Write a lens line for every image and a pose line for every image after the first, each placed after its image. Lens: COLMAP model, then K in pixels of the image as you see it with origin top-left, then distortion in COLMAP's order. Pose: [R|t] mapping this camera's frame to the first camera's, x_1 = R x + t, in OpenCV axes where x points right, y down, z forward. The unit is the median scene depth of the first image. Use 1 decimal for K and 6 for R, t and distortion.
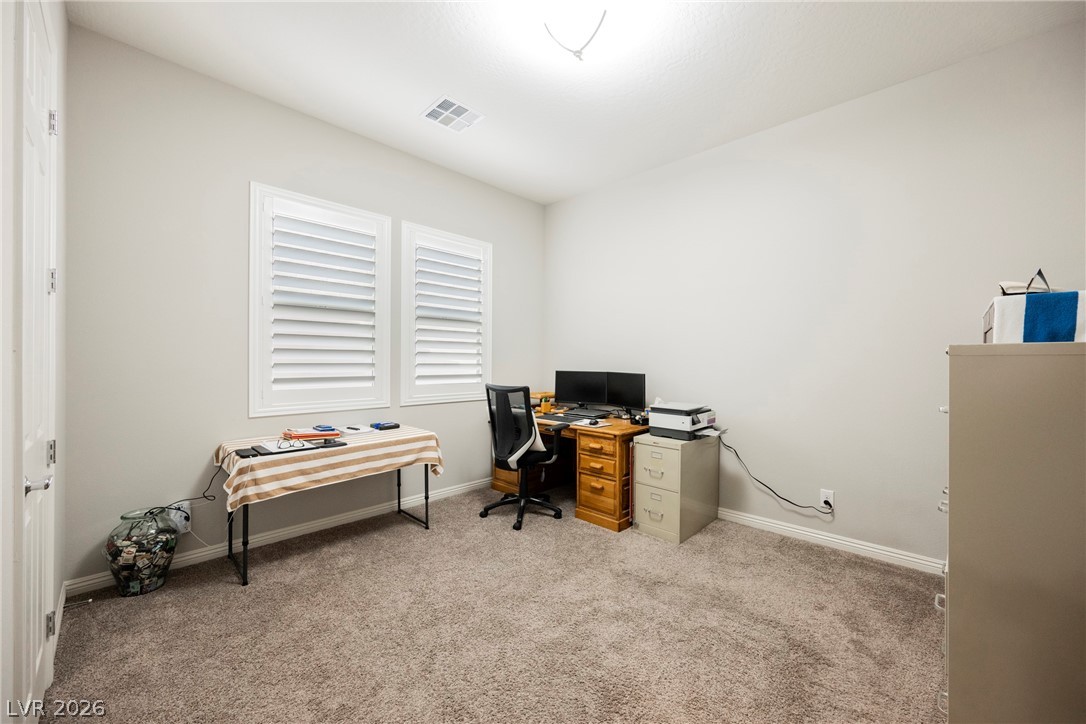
lens RADIAL K [[433.8, 0, 543.0], [0, 433.8, 362.0], [0, 0, 1]] dist [-0.000664, -0.000290]
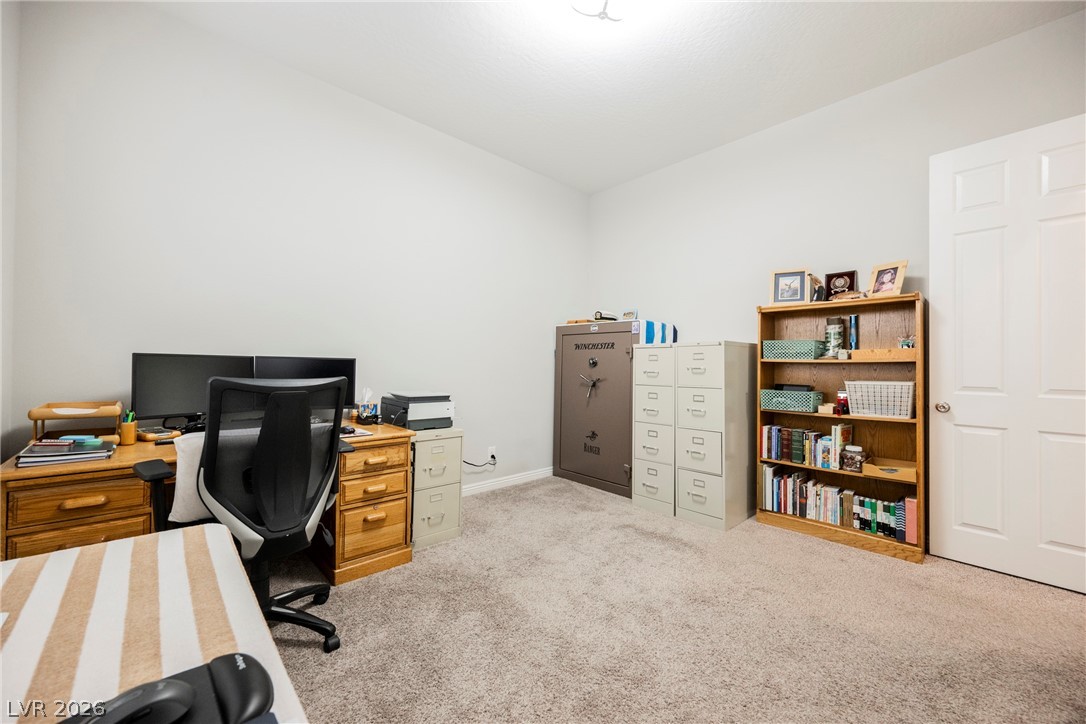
lens RADIAL K [[433.8, 0, 543.0], [0, 433.8, 362.0], [0, 0, 1]] dist [-0.000664, -0.000290]
pose [[0.013305, 0.002480, 0.999908, -0.652008], [-0.009887, 0.999948, -0.002349, 0.041401], [-0.999863, -0.009855, 0.013328, 0.833951]]
